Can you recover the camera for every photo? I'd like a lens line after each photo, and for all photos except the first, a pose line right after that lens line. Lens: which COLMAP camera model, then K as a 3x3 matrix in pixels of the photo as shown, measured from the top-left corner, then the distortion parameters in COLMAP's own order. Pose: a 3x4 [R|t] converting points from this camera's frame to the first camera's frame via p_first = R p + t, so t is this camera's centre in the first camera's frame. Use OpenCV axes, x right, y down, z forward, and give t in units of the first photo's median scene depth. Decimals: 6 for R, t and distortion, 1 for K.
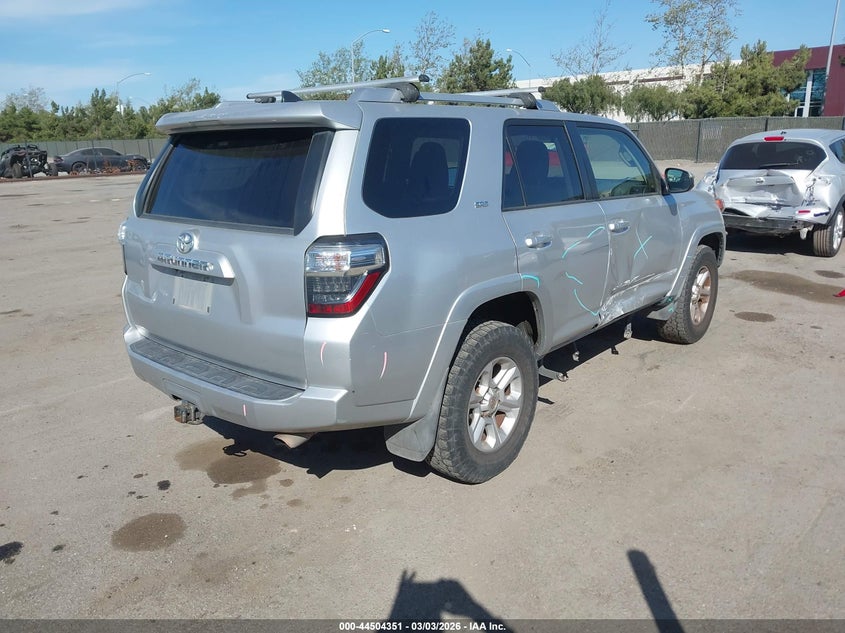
lens RADIAL K [[676.1, 0, 422.5], [0, 676.1, 316.5], [0, 0, 1]] dist [0.009860, 0.005905]
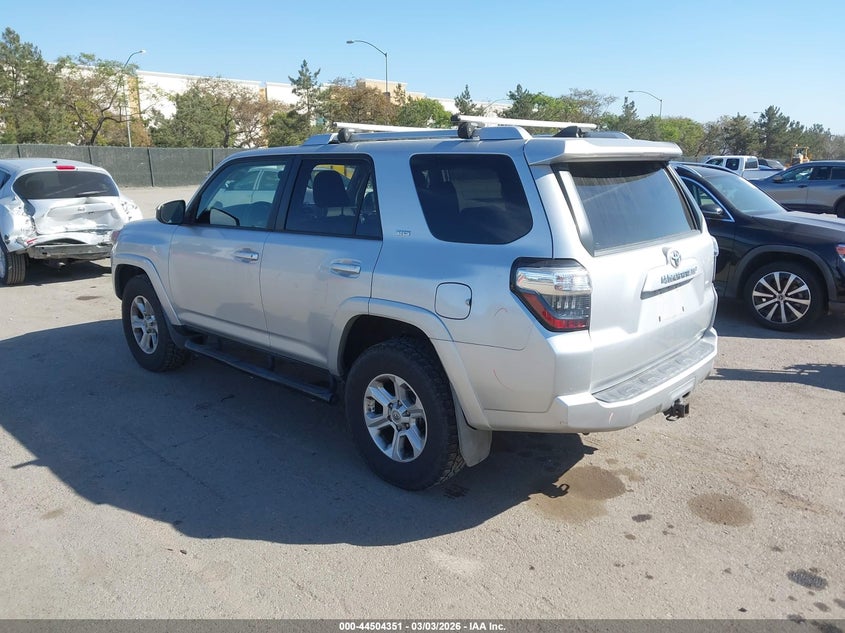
lens RADIAL K [[676.1, 0, 422.5], [0, 676.1, 316.5], [0, 0, 1]] dist [0.009860, 0.005905]
pose [[0.006522, -0.204031, 0.978943, -1.178499], [0.244795, 0.949503, 0.196264, -0.271201], [-0.969553, 0.238360, 0.056139, 1.090509]]
